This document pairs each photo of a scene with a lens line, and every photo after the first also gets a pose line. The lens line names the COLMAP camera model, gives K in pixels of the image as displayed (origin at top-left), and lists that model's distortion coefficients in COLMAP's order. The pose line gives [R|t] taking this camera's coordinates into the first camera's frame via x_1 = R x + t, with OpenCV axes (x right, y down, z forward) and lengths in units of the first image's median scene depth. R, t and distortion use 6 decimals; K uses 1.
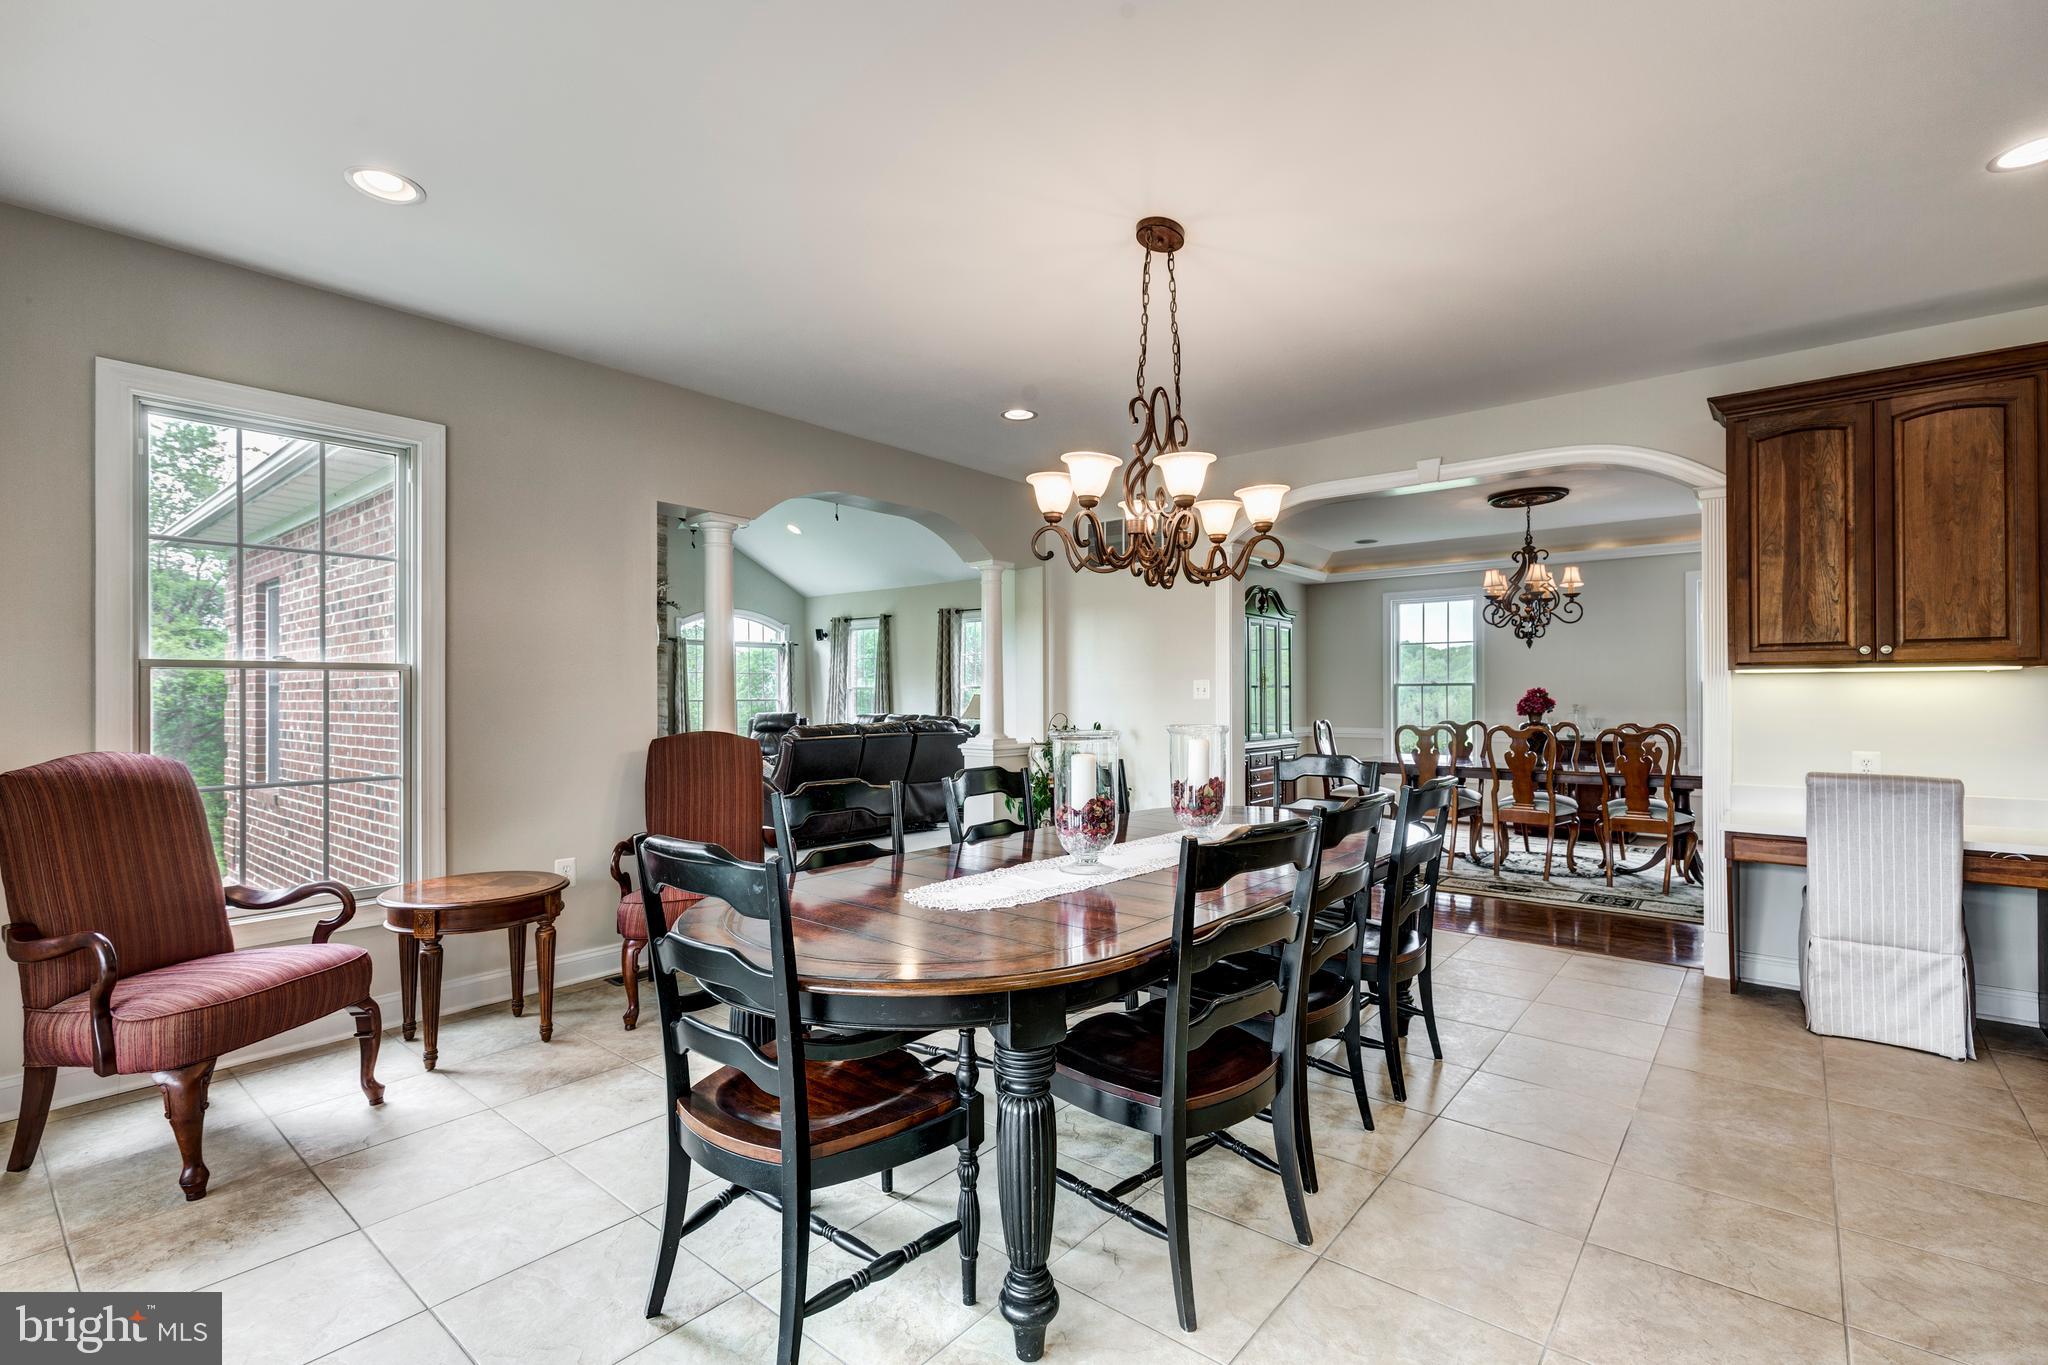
lens RADIAL K [[938.2, 0, 1029.7], [0, 938.2, 691.1], [0, 0, 1]] dist [0.004144, 0.000959]
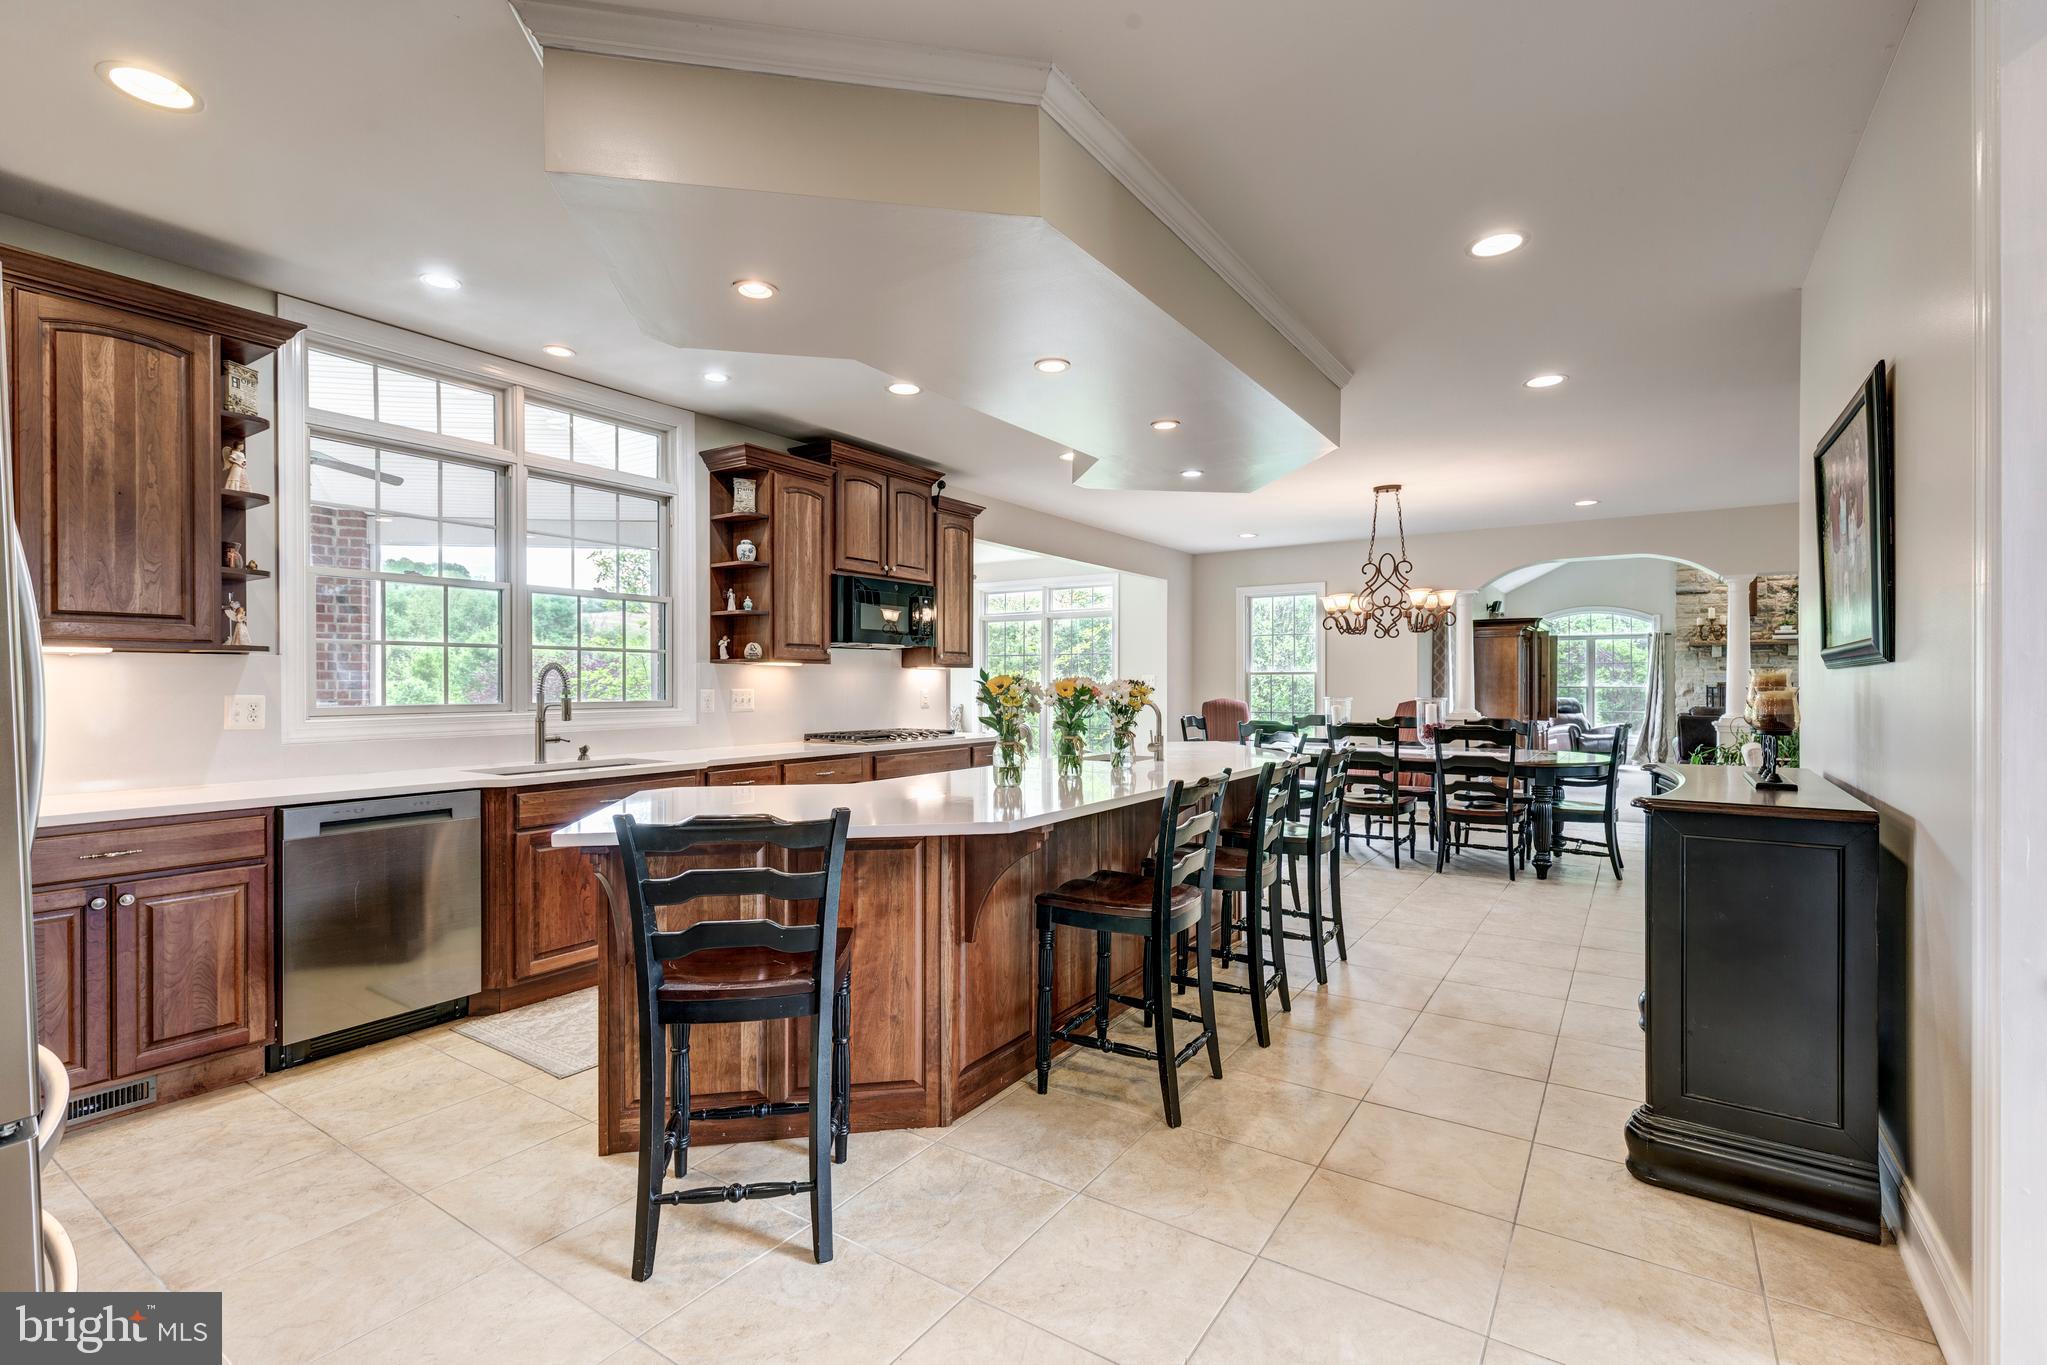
lens RADIAL K [[923.9, 0, 1023.5], [0, 923.9, 682.5], [0, 0, 1]] dist [-0.000258, -0.000160]
pose [[0.096705, -0.002830, -0.995309, 1.962587], [0.007365, 0.999971, -0.002128, 0.000427], [0.995286, -0.007124, 0.096723, -0.115796]]
